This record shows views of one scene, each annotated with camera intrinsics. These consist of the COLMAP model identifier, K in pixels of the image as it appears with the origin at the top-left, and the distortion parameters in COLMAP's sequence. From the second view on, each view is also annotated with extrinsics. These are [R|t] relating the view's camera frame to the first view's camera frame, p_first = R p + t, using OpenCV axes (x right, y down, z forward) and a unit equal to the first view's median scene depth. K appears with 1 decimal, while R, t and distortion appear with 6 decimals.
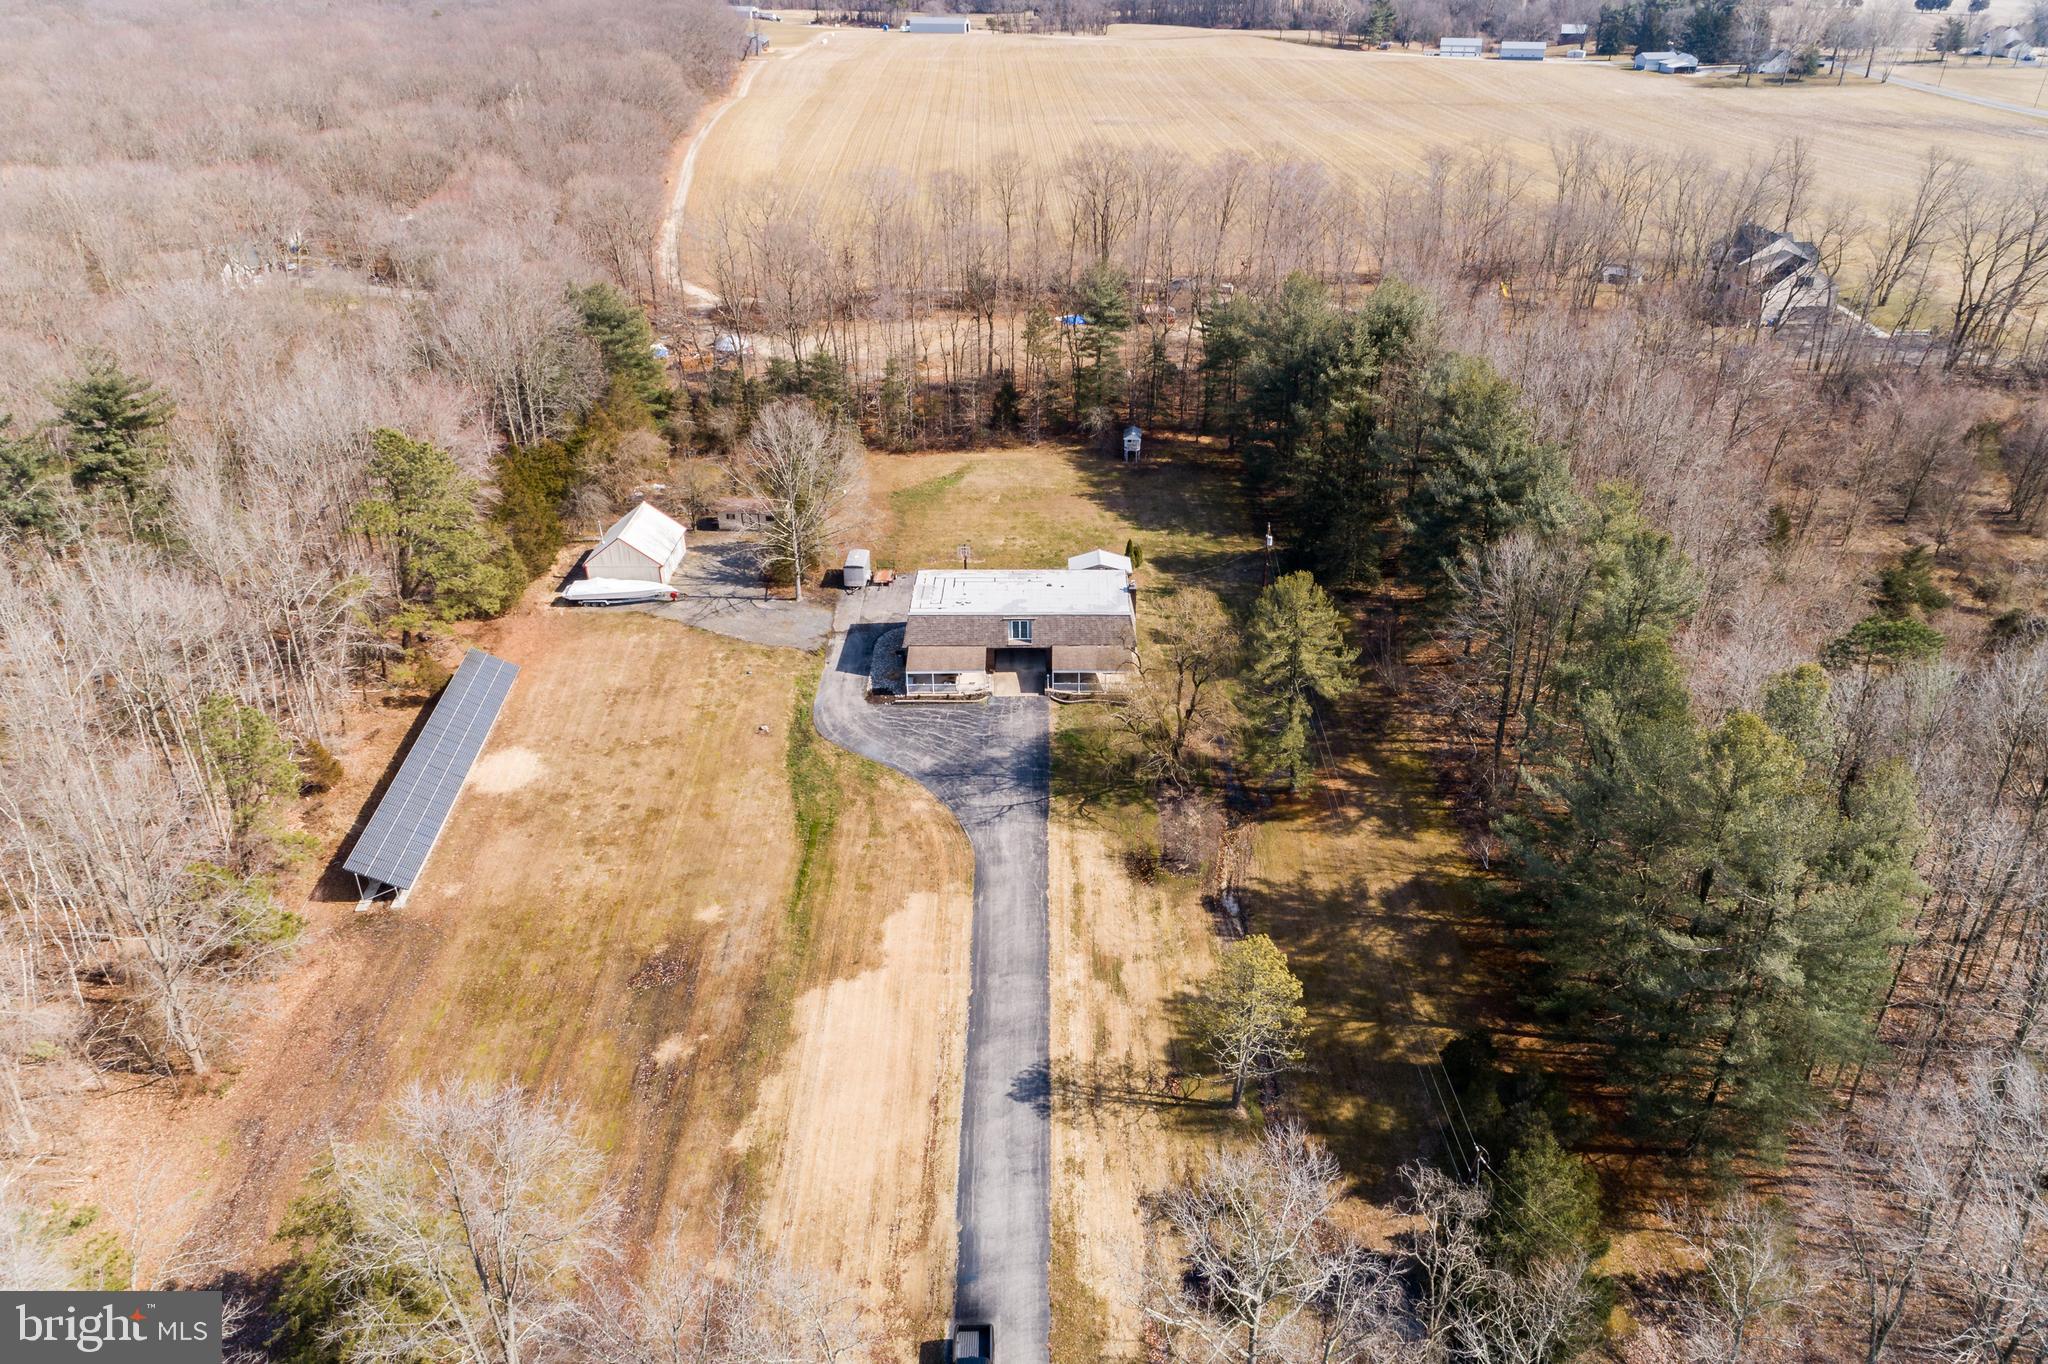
lens RADIAL K [[1435.6, 0, 1064.4], [0, 1435.6, 680.8], [0, 0, 1]] dist [0.027855, 0.005366]
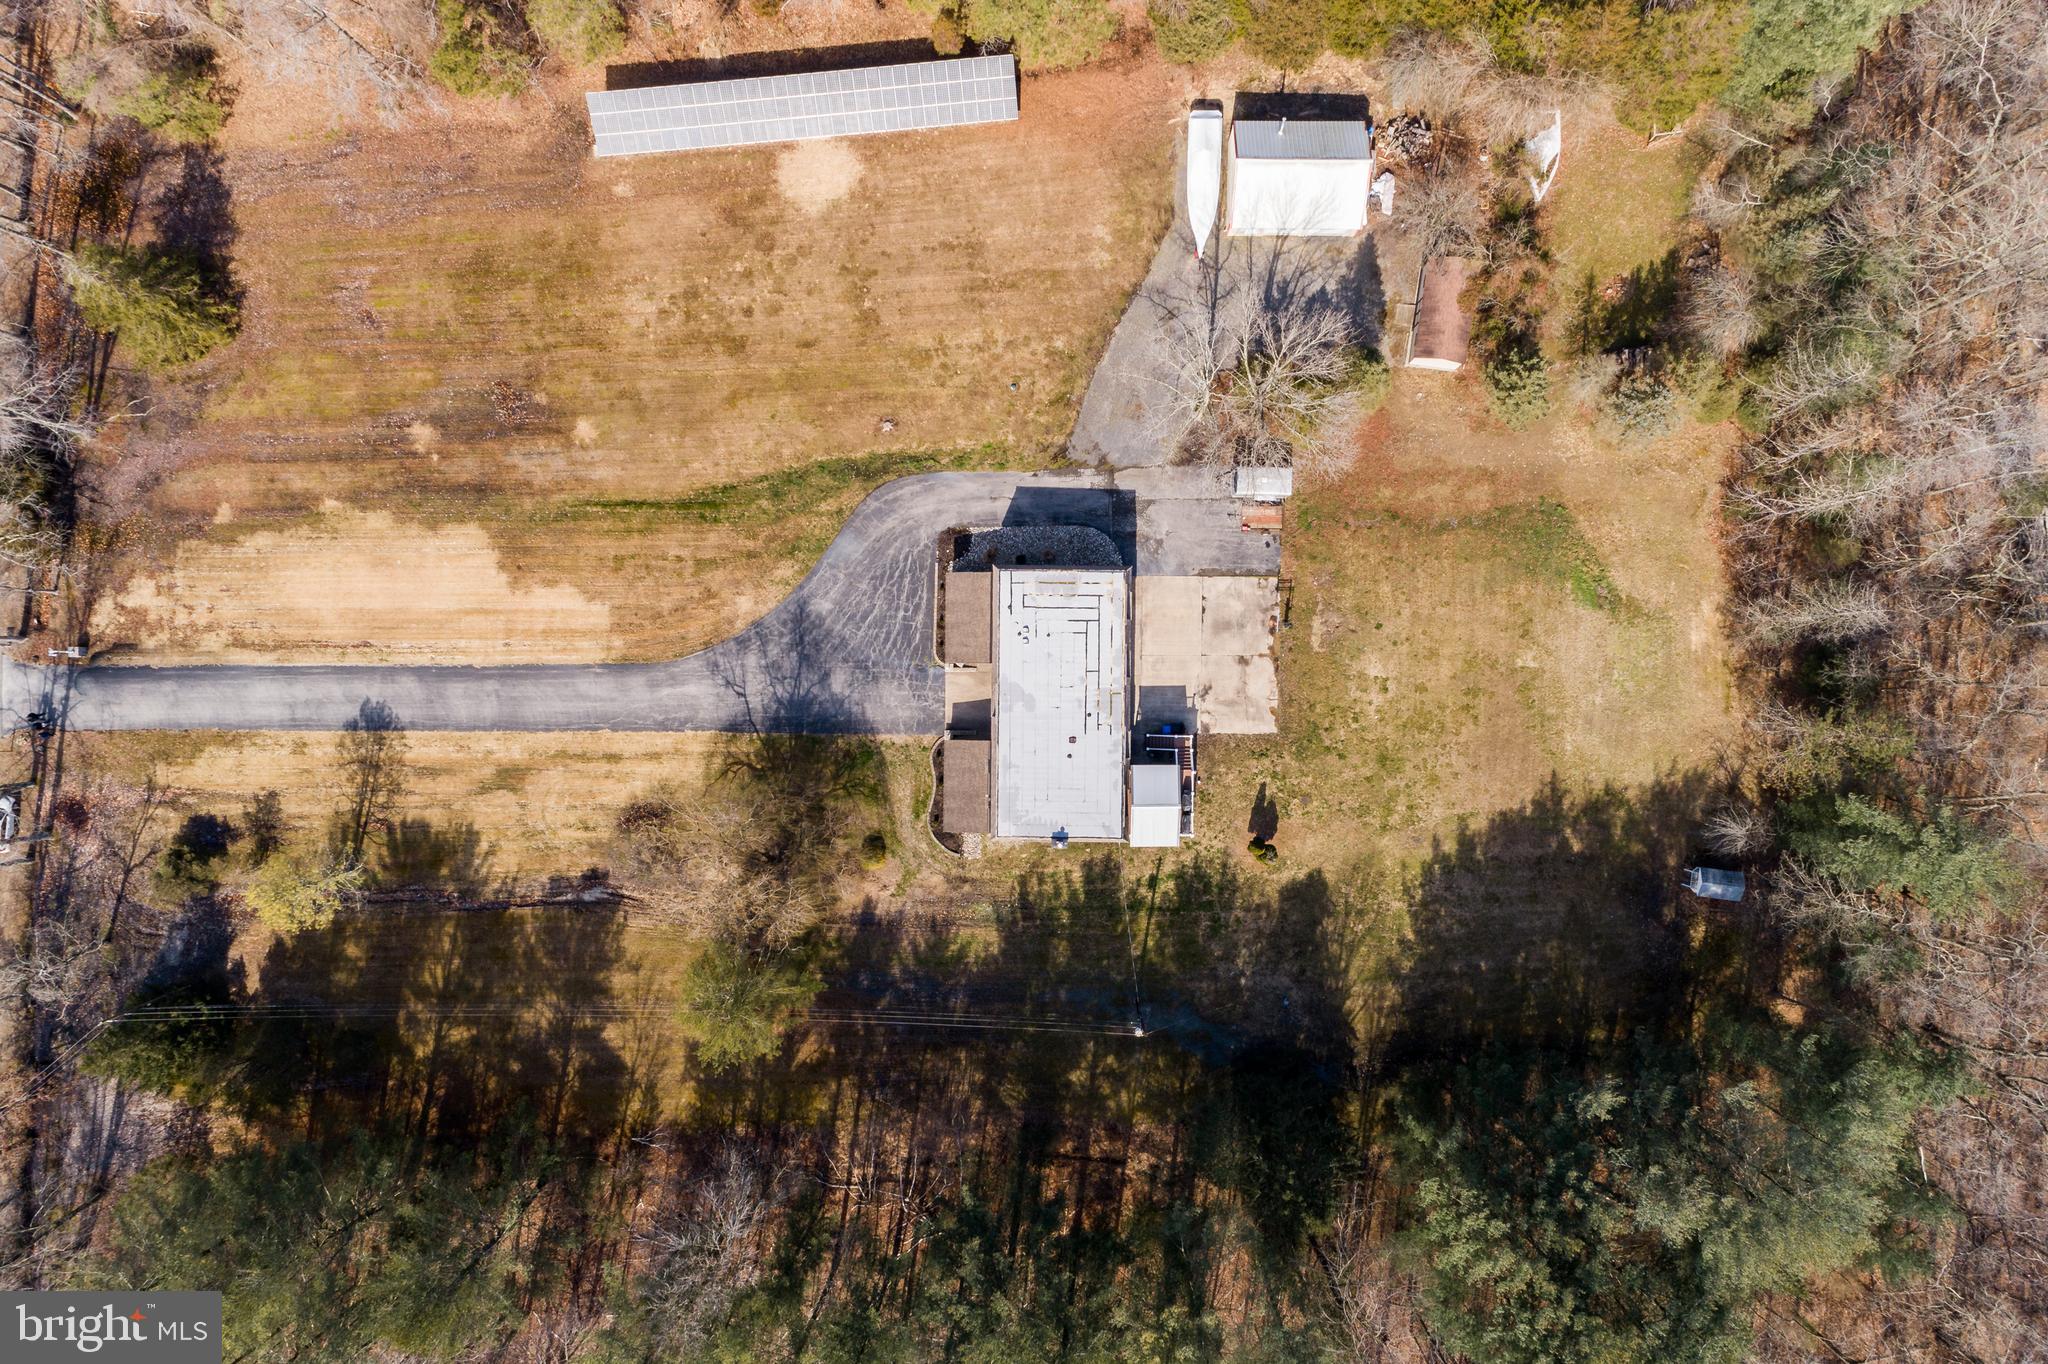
lens RADIAL K [[1413.8, 0, 1024.0], [0, 1413.8, 682.0], [0, 0, 1]] dist [0.026473, 0.008154]
pose [[-0.015352, 0.999873, 0.004337, -0.049379], [-0.451738, -0.010806, 0.892085, -0.817265], [0.892019, 0.011736, 0.451846, 0.667551]]
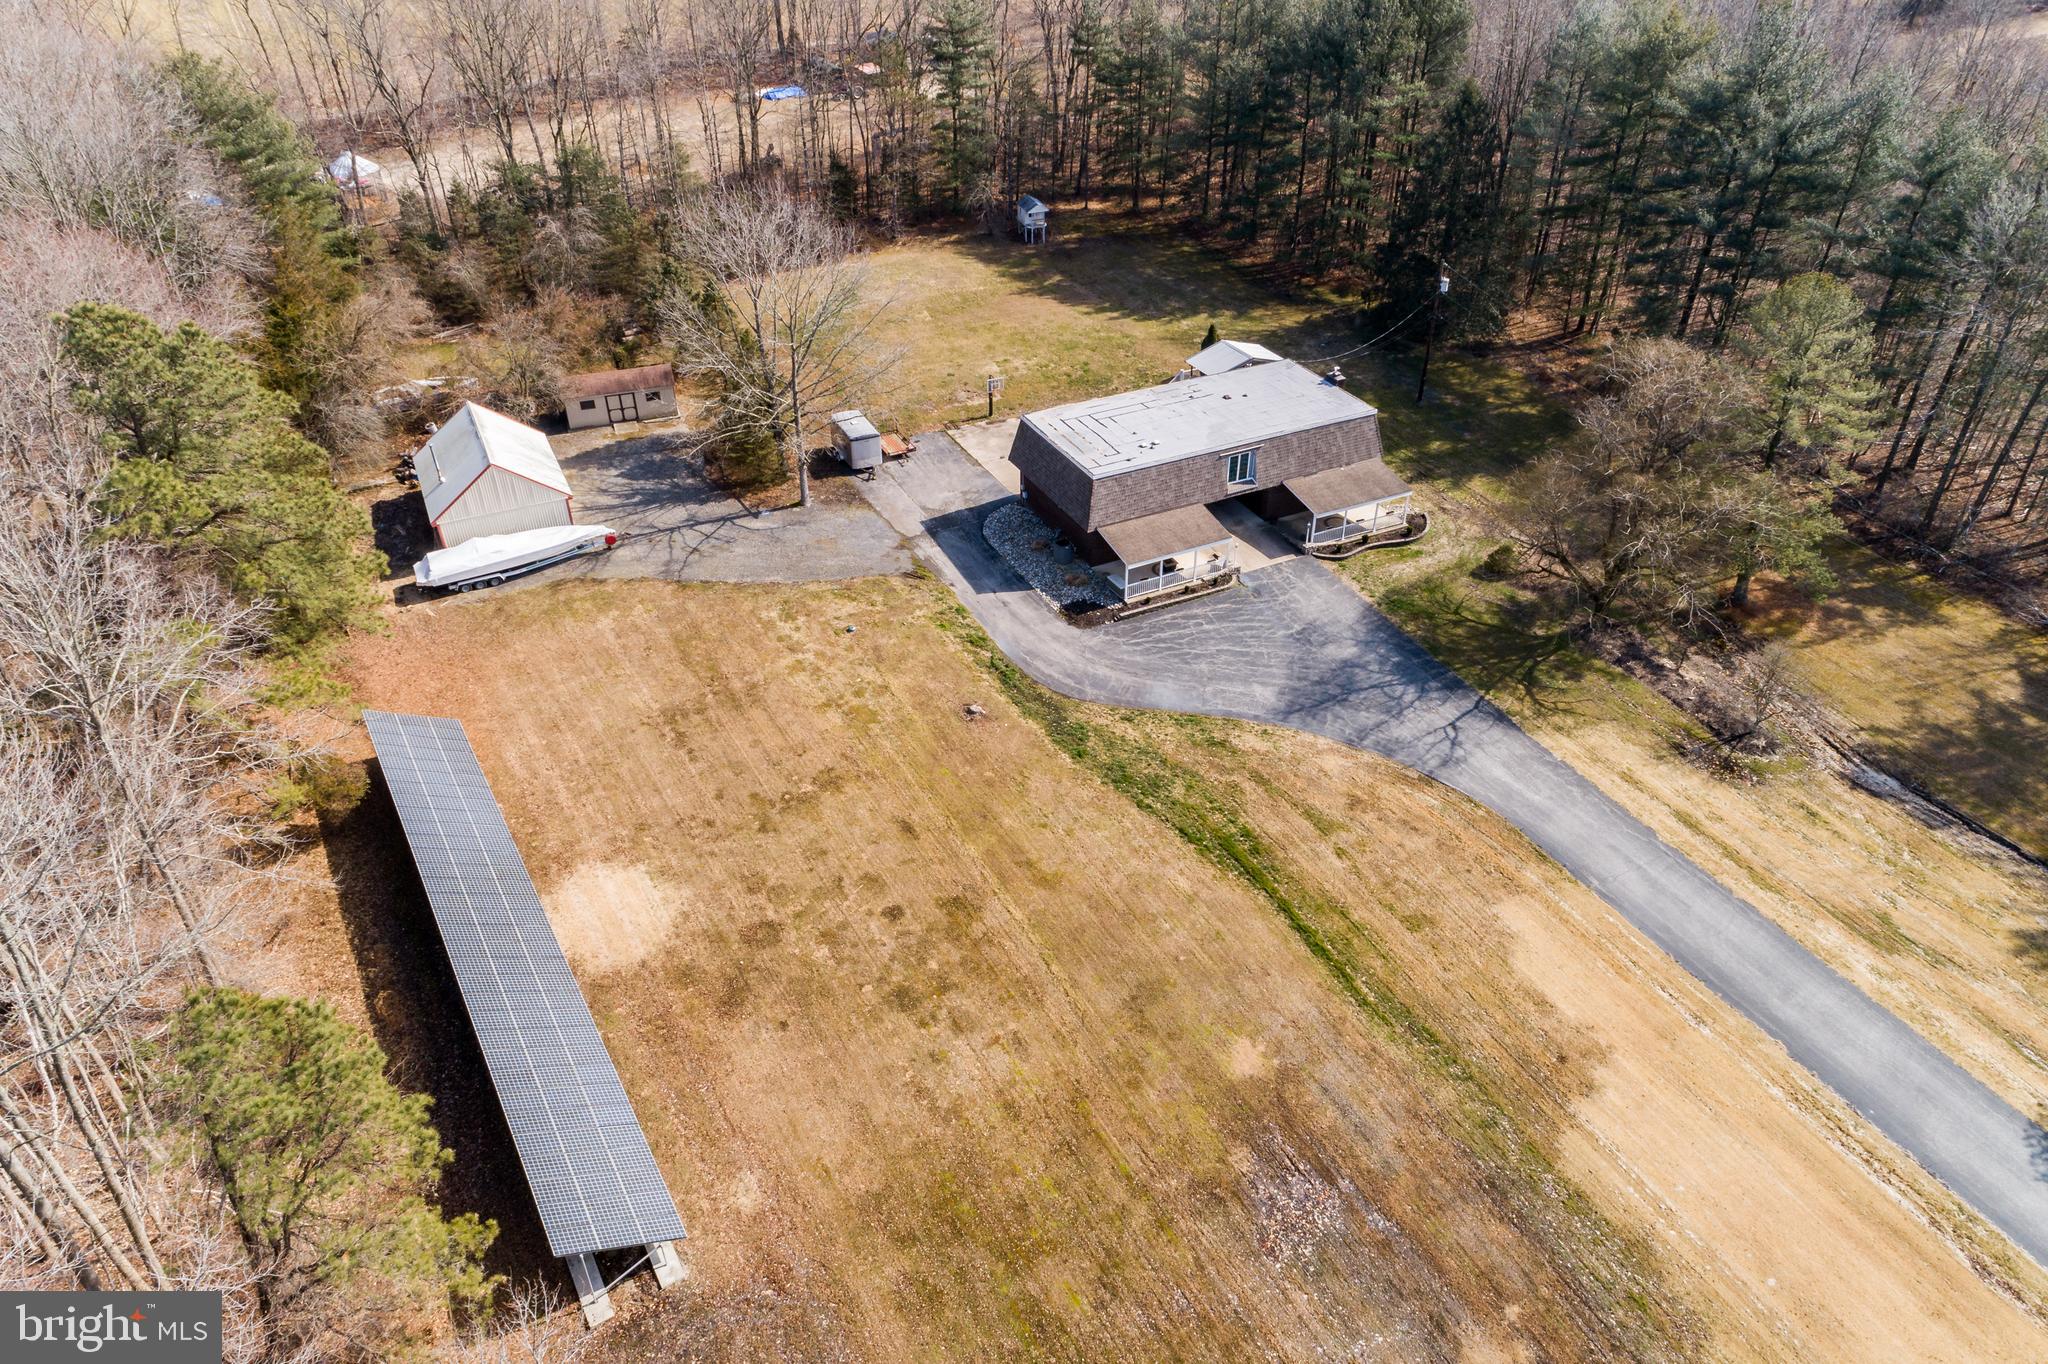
lens RADIAL K [[1374.1, 0, 1024.4], [0, 1374.1, 676.5], [0, 0, 1]] dist [0.031471, 0.004278]
pose [[0.899744, -0.255522, 0.353793, -0.389197], [0.215253, 0.965037, 0.149568, -0.061833], [-0.379641, -0.058418, 0.923288, 0.461105]]
